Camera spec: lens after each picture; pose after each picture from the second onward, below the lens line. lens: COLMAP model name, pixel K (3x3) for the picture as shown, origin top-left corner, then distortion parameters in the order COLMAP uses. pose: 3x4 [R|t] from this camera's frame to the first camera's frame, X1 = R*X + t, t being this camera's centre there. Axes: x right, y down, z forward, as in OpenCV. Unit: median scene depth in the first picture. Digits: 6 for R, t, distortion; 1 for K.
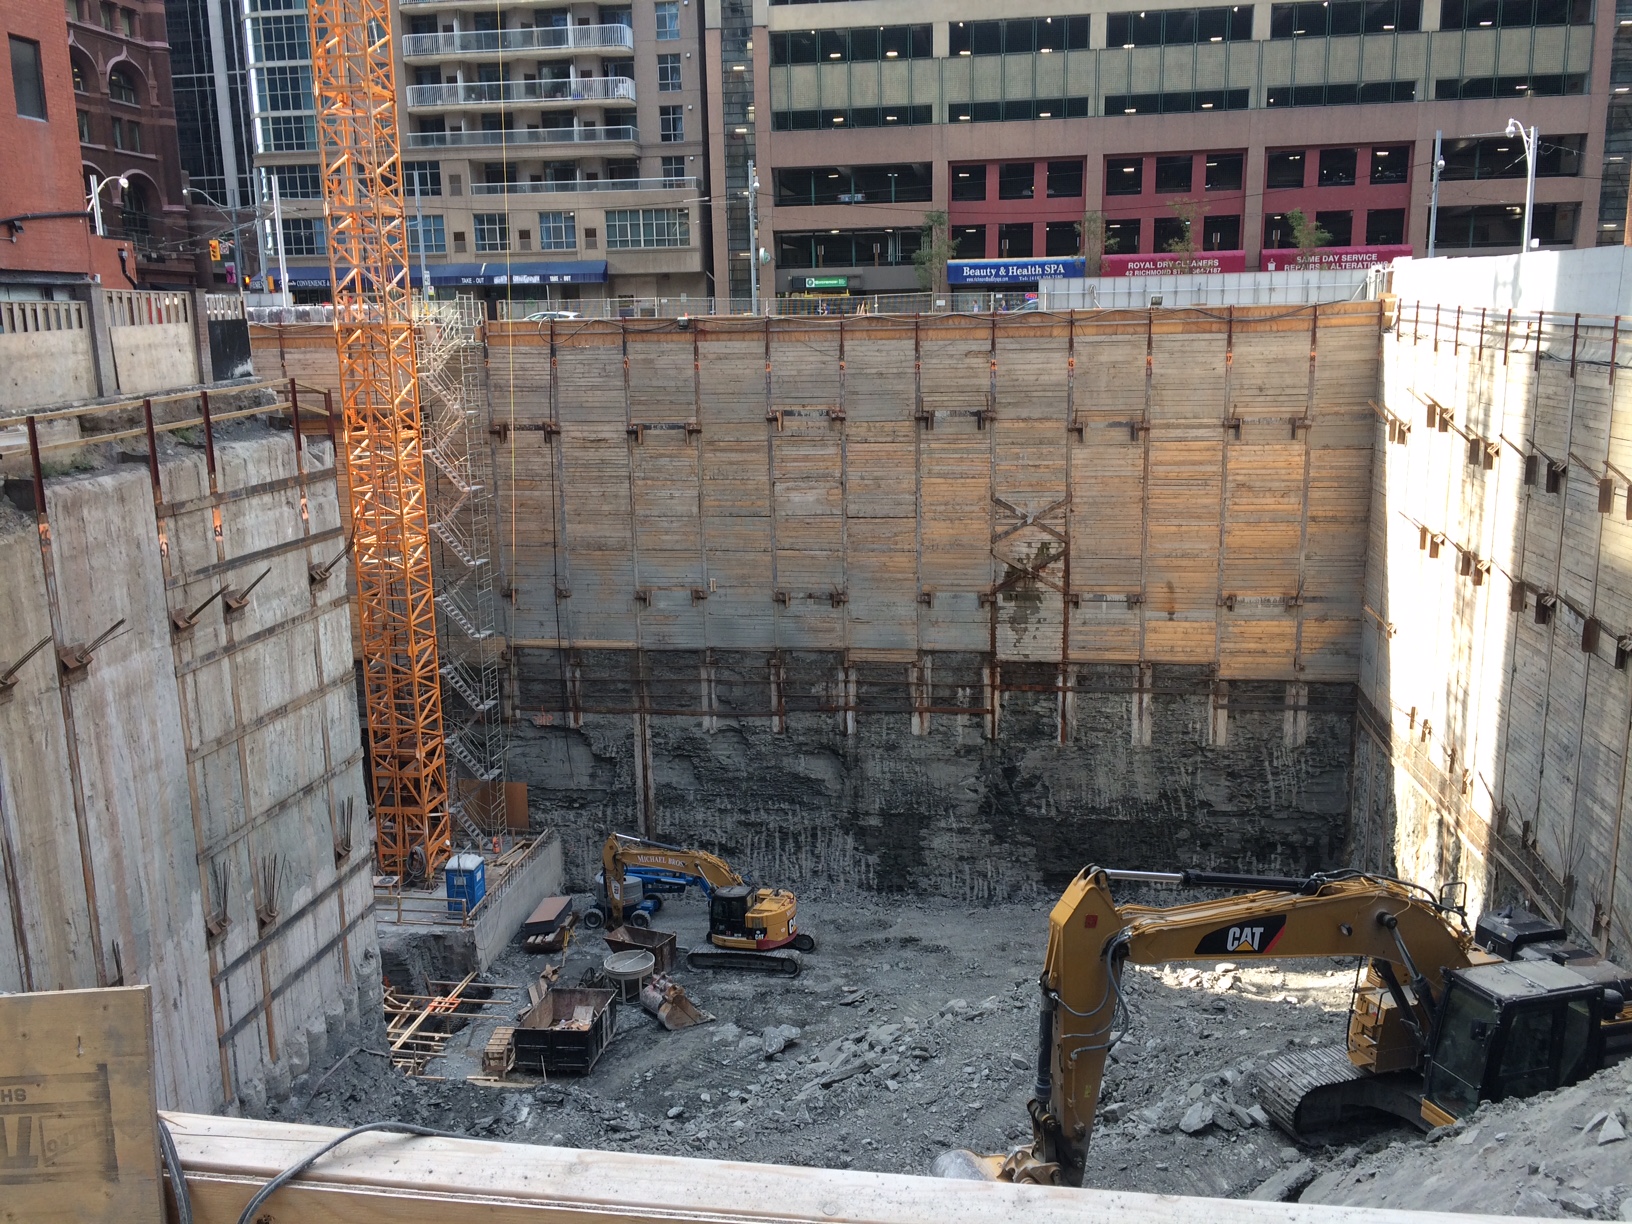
lens RADIAL K [[1392.5, 0, 817.0], [0, 1392.5, 603.0], [0, 0, 1]] dist [0.097347, -0.131963]
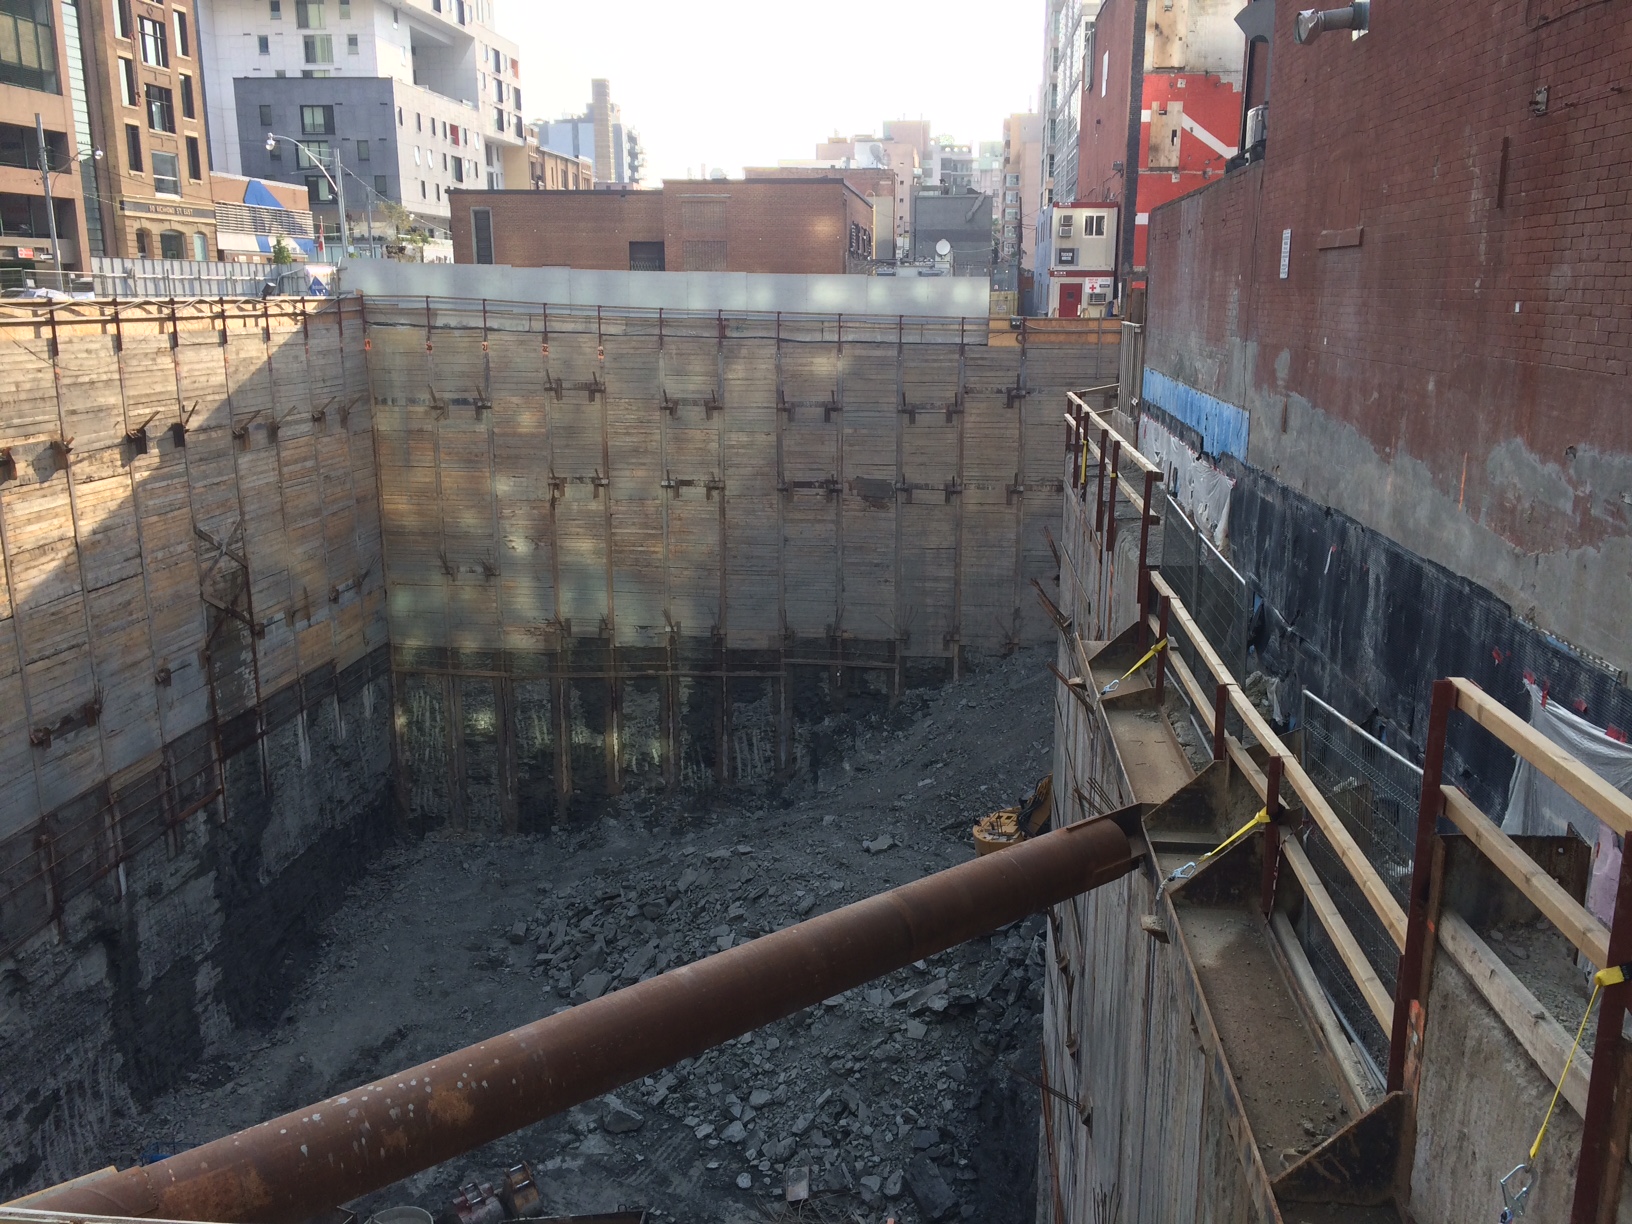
lens RADIAL K [[1384.3, 0, 813.1], [0, 1384.3, 600.9], [0, 0, 1]] dist [0.092718, -0.116891]
pose [[-0.050399, -0.198222, 0.978861, -0.708373], [0.194787, 0.959334, 0.204297, -0.135442], [-0.979550, 0.200966, -0.009739, 0.685374]]
